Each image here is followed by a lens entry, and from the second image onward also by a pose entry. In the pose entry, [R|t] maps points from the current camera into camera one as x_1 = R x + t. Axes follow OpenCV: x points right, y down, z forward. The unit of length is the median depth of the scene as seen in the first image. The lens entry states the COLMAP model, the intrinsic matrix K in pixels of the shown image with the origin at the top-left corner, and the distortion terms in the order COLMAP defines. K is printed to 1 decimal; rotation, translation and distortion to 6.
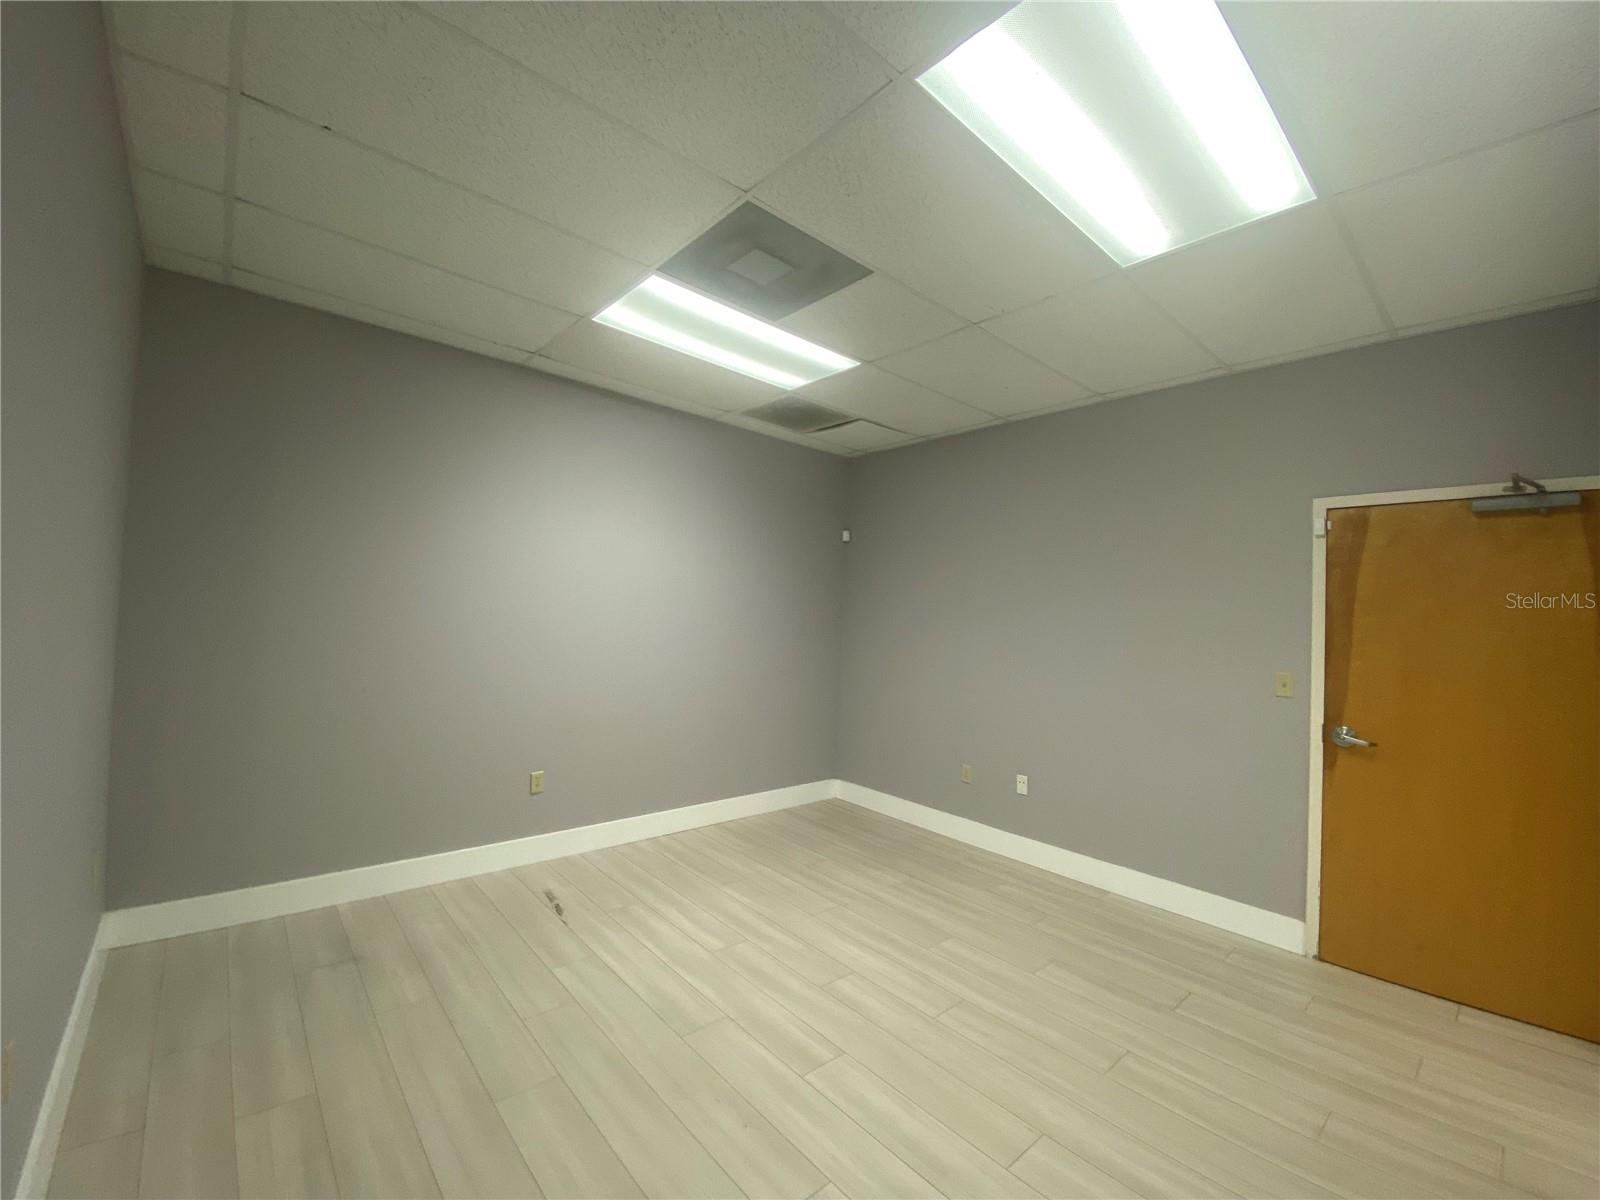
lens RADIAL K [[657.3, 0, 800.0], [0, 657.3, 593.7], [0, 0, 1]] dist [0.041397, -0.032436]
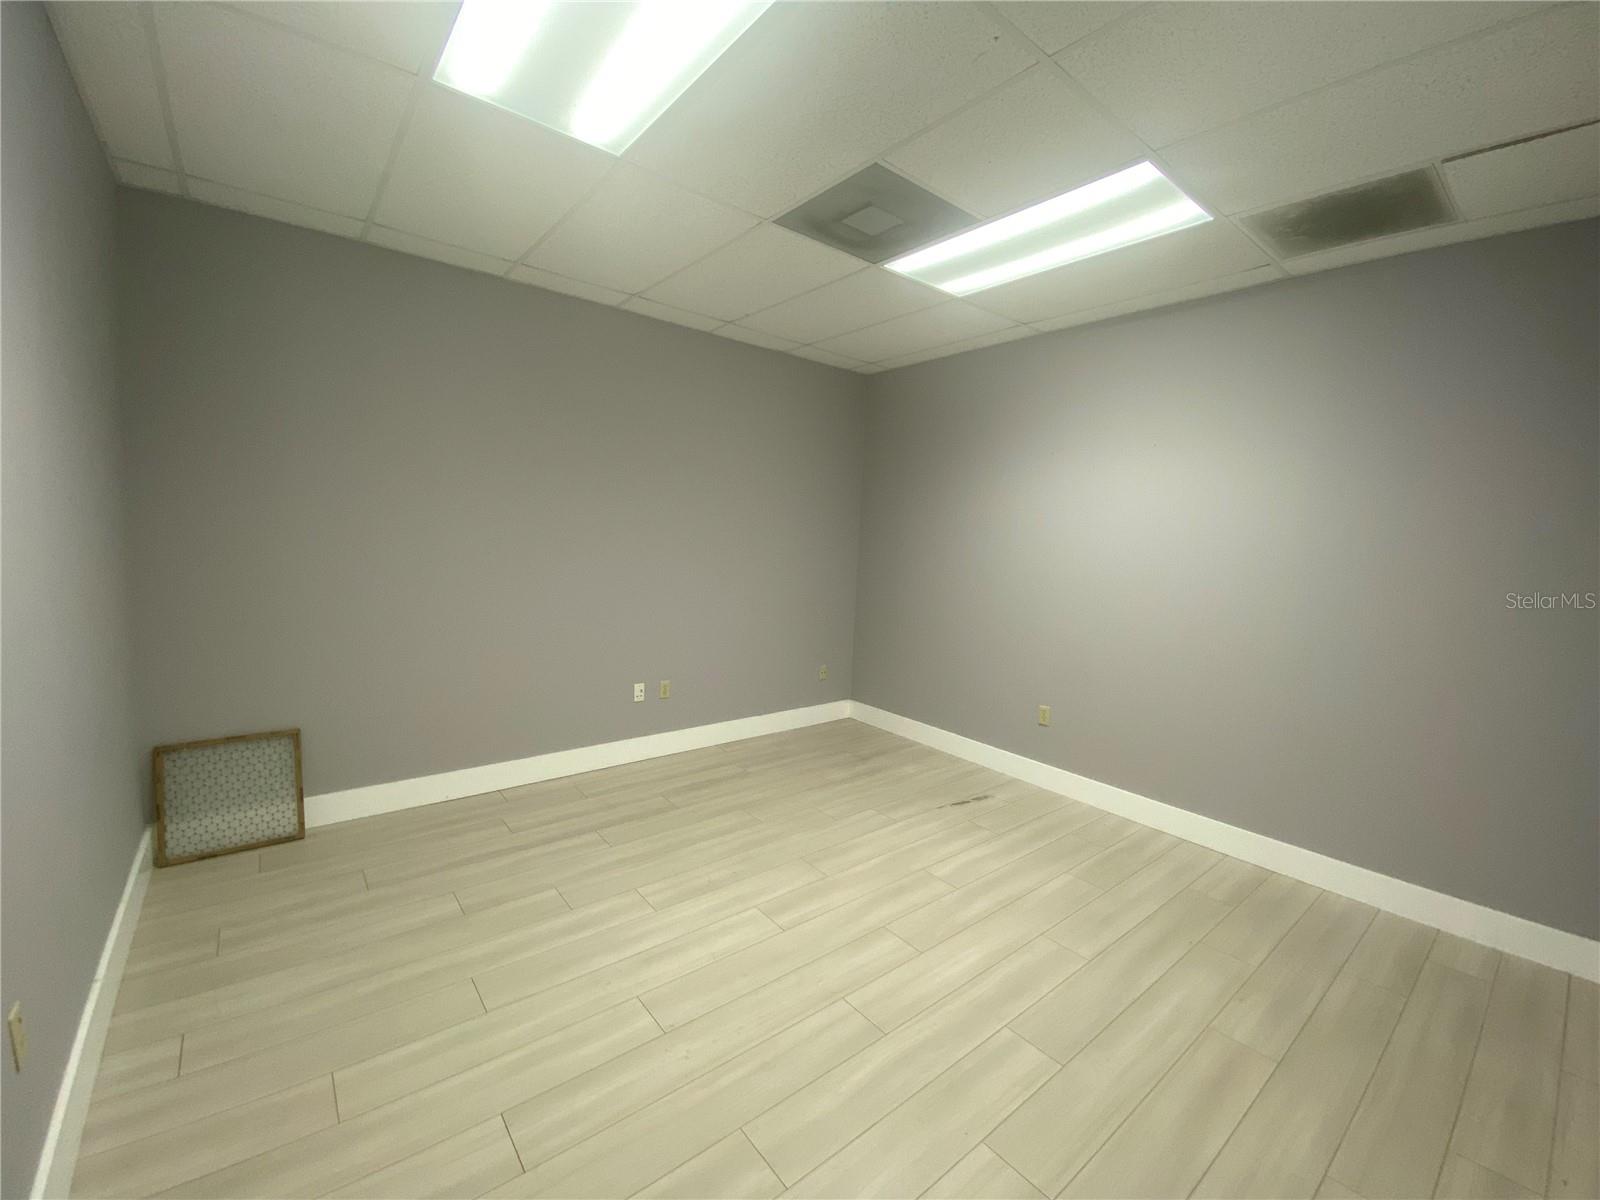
lens RADIAL K [[653.4, 0, 793.3], [0, 653.4, 597.5], [0, 0, 1]] dist [0.026855, -0.022199]
pose [[-0.045571, 0.060111, -0.997151, 0.869203], [-0.009645, 0.998115, 0.060610, 0.035272], [0.998915, 0.012379, -0.044906, 0.793186]]
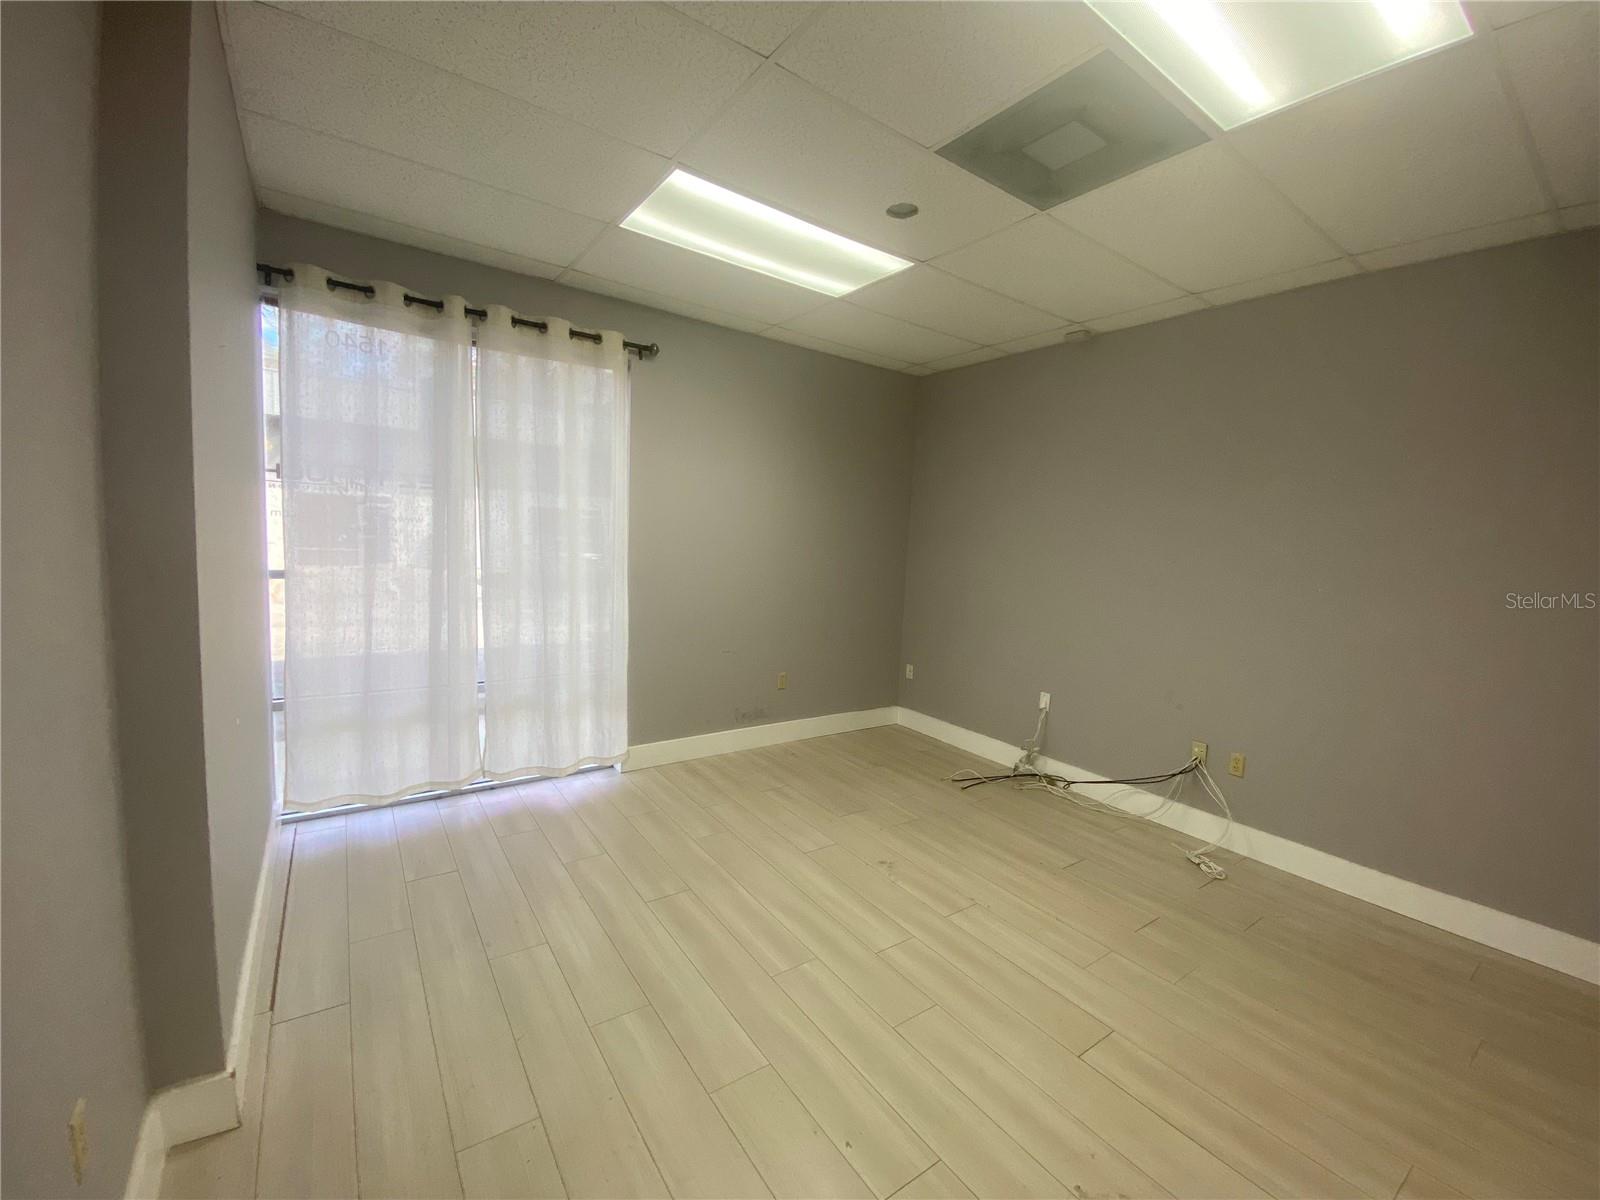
lens RADIAL K [[643.9, 0, 798.7], [0, 643.9, 594.9], [0, 0, 1]] dist [0.044777, -0.027575]
pose [[-0.990890, -0.102785, 0.087013, 0.130699], [-0.097185, 0.993053, 0.066334, 0.040061], [-0.093227, 0.057274, -0.993996, 1.605793]]
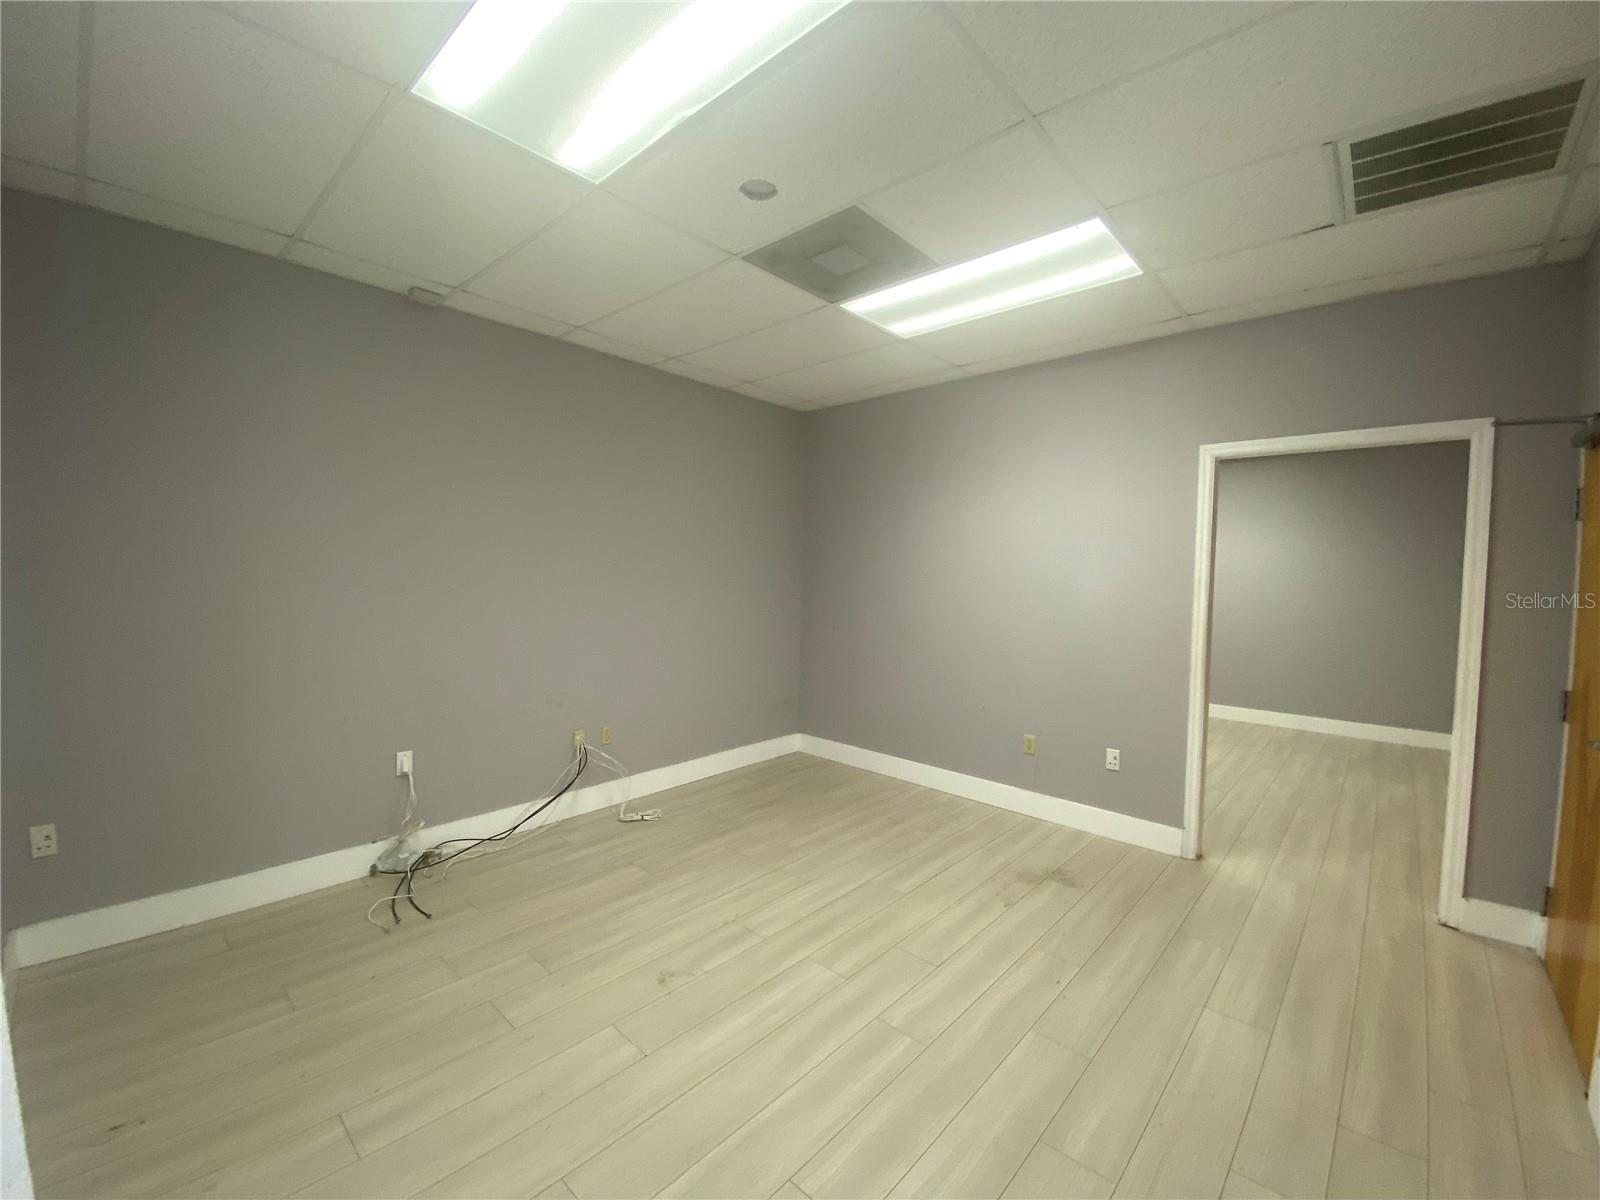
lens RADIAL K [[653.4, 0, 793.3], [0, 653.4, 597.5], [0, 0, 1]] dist [0.026855, -0.022199]
pose [[0.100469, -0.001128, -0.994940, 0.859636], [0.020635, 0.999787, 0.000951, 0.050399], [0.994726, -0.020626, 0.100471, 0.688780]]
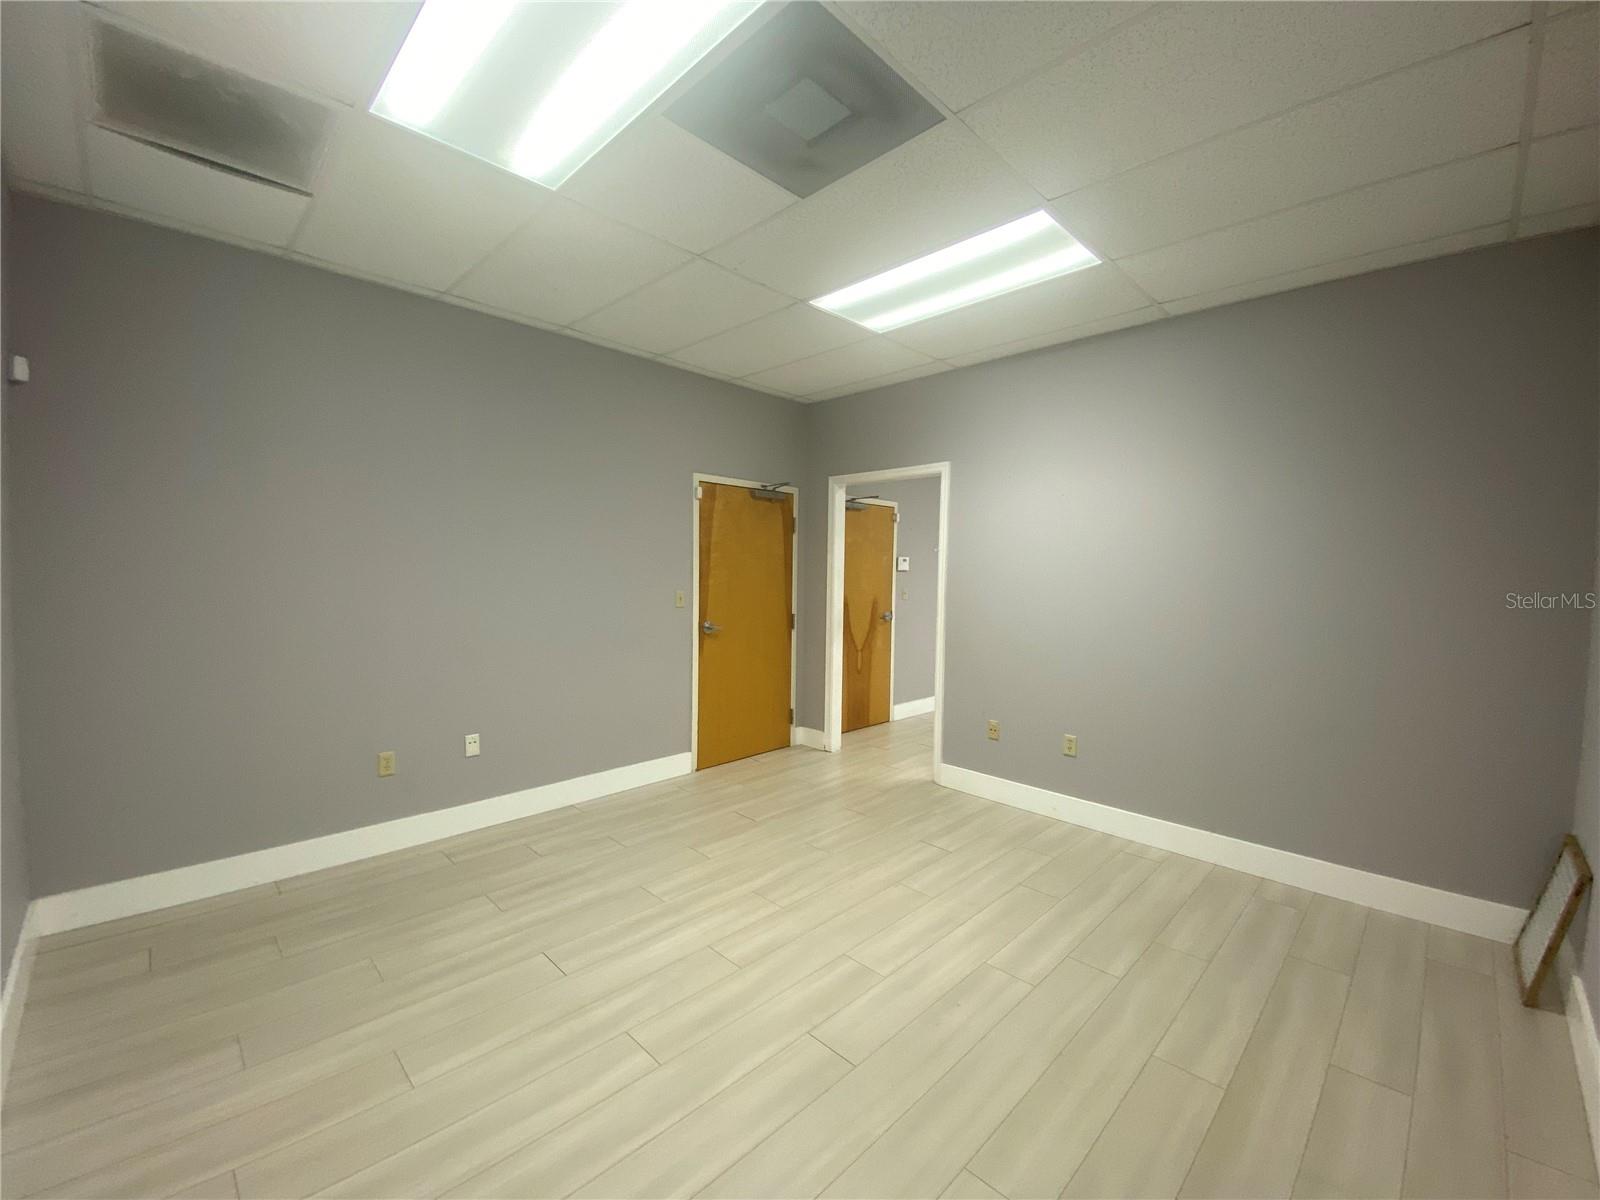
lens RADIAL K [[653.4, 0, 793.3], [0, 653.4, 597.5], [0, 0, 1]] dist [0.026855, -0.022199]
pose [[-0.057174, -0.087473, 0.994525, -0.734878], [-0.051456, 0.995088, 0.084564, -0.000453], [-0.997037, -0.046340, -0.061394, 0.884573]]
